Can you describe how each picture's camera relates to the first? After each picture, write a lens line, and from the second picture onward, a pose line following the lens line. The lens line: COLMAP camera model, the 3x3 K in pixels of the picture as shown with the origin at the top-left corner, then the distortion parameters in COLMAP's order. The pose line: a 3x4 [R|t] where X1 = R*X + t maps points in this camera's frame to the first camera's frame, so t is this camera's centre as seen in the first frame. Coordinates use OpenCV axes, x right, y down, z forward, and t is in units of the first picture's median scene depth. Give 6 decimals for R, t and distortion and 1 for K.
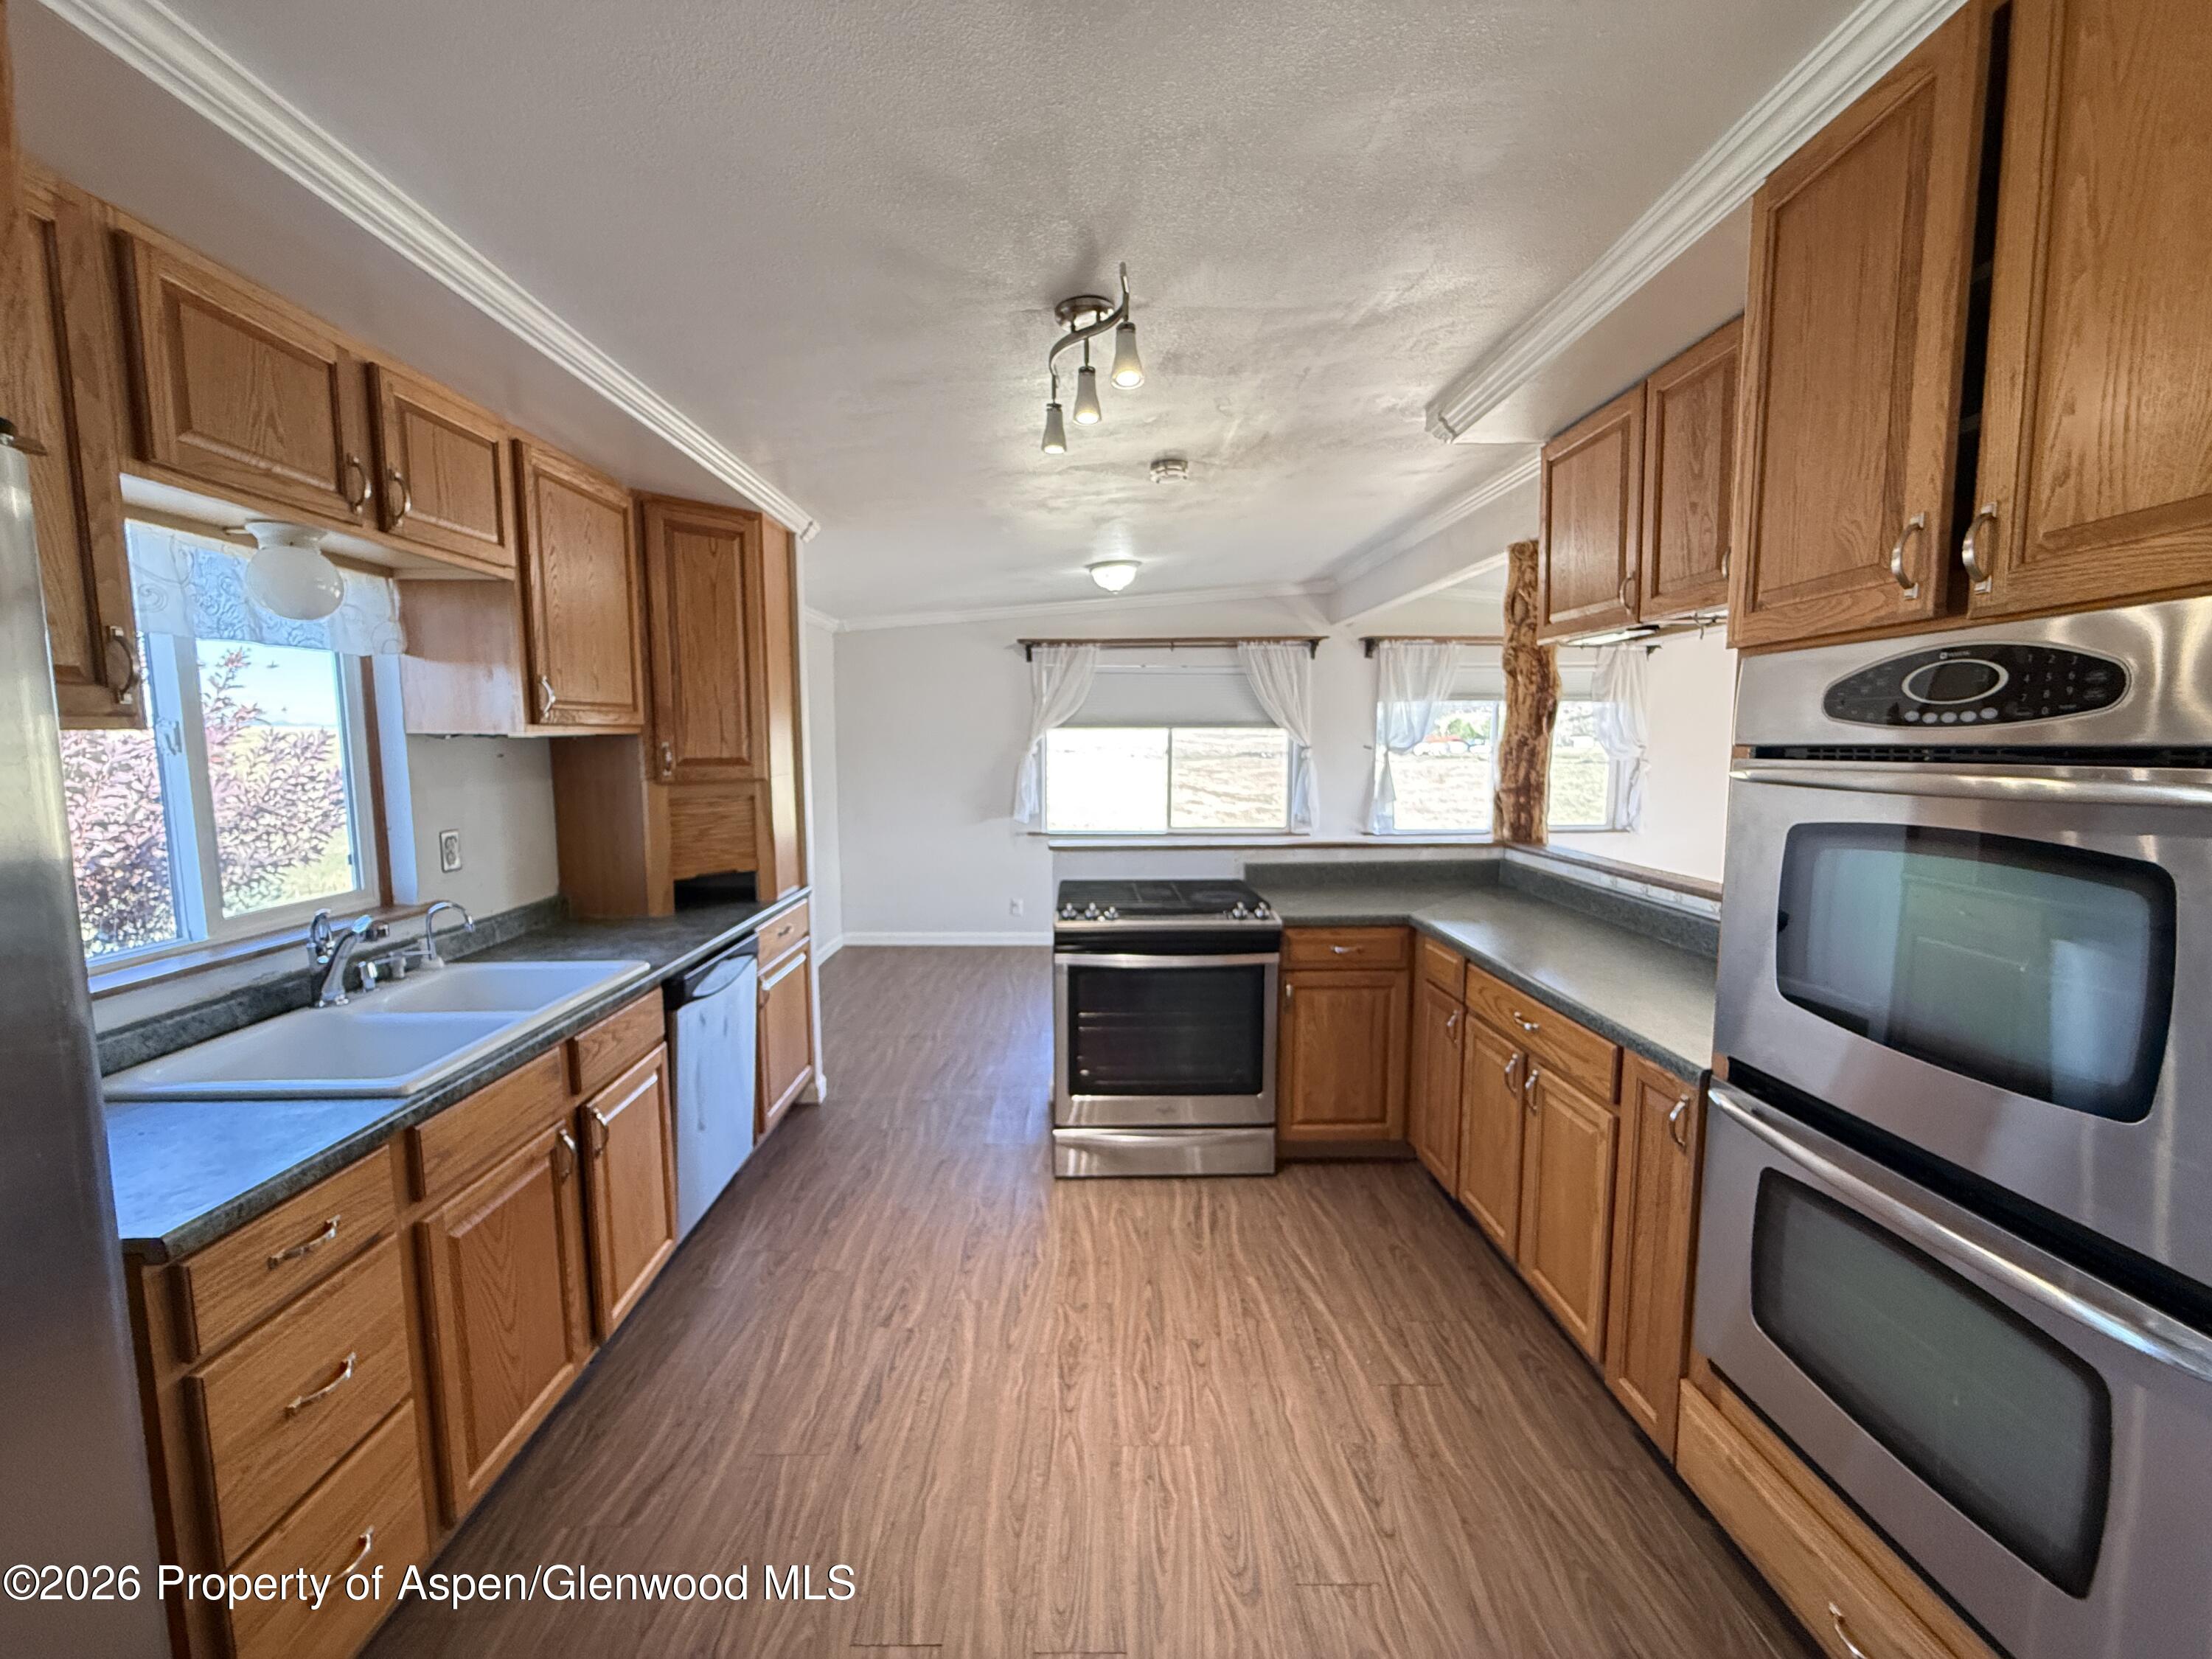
lens RADIAL K [[882.6, 0, 1092.6], [0, 882.6, 829.8], [0, 0, 1]] dist [0.000037, -0.000243]
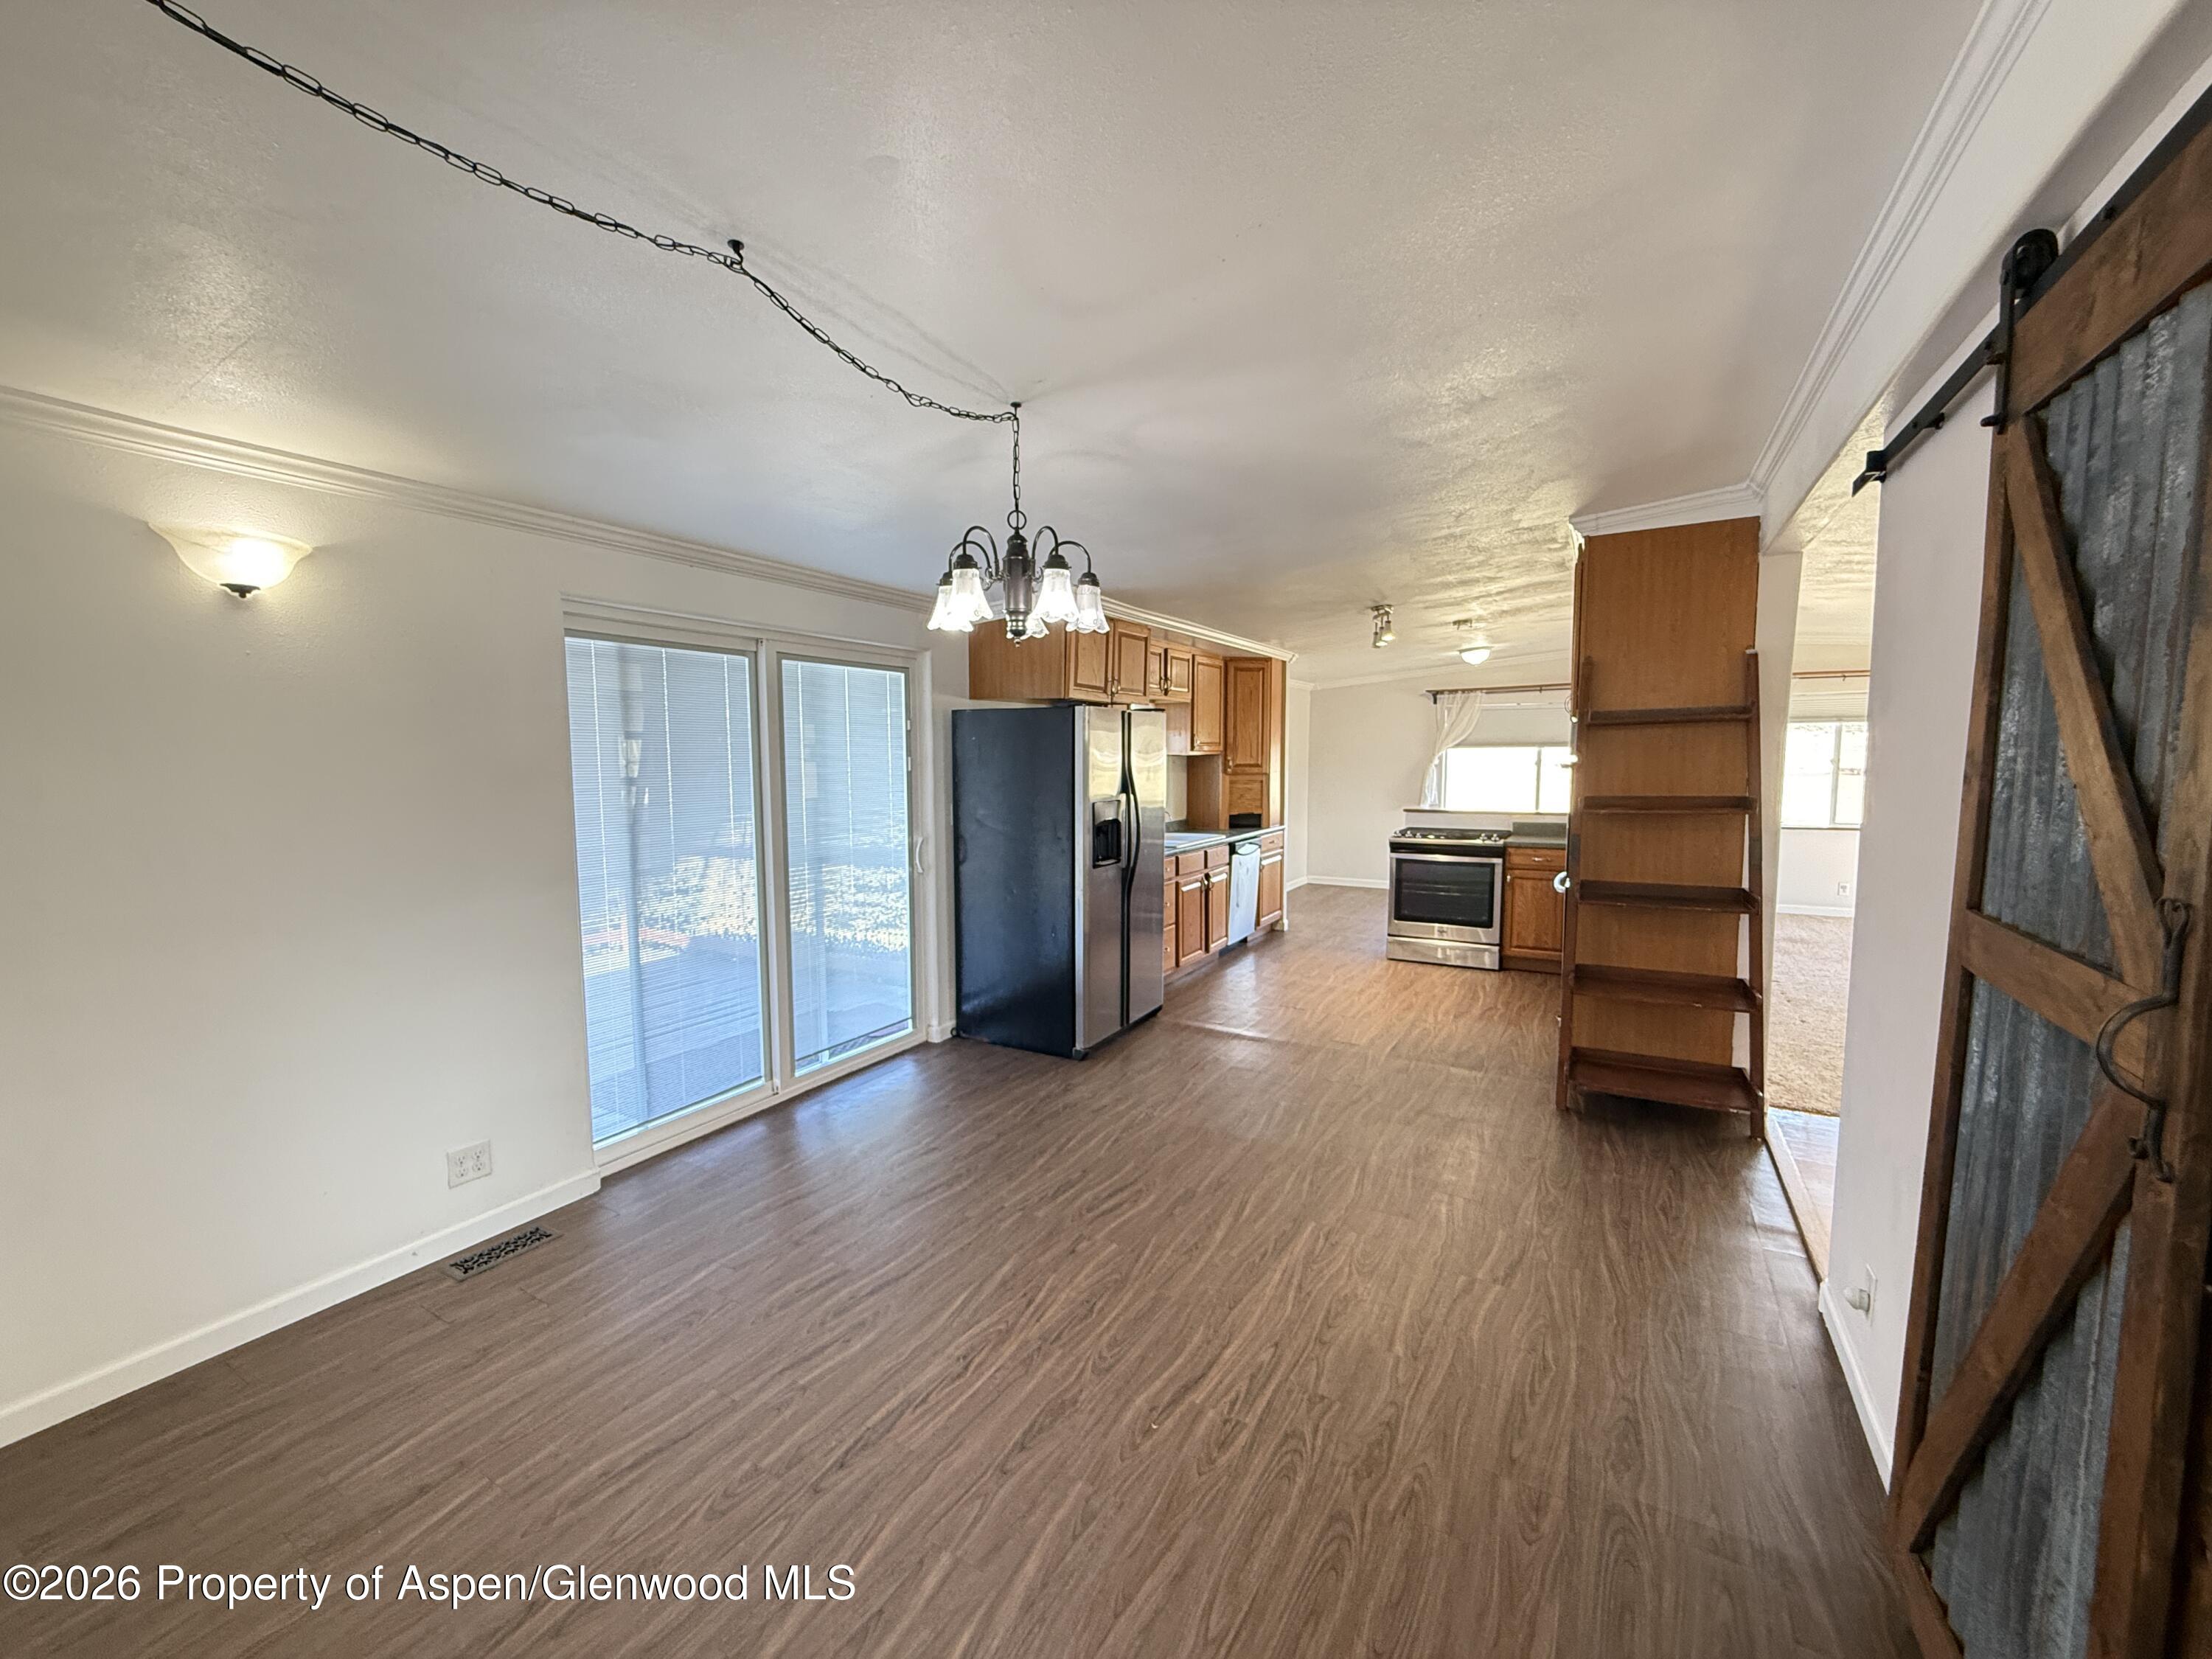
lens RADIAL K [[882.6, 0, 1086.4], [0, 882.6, 835.0], [0, 0, 1]] dist [0.000037, -0.000243]
pose [[0.851611, 0.044060, -0.522319, 0.446368], [-0.049676, 0.998760, 0.003257, 0.122489], [0.521815, 0.023173, 0.852744, -1.235448]]
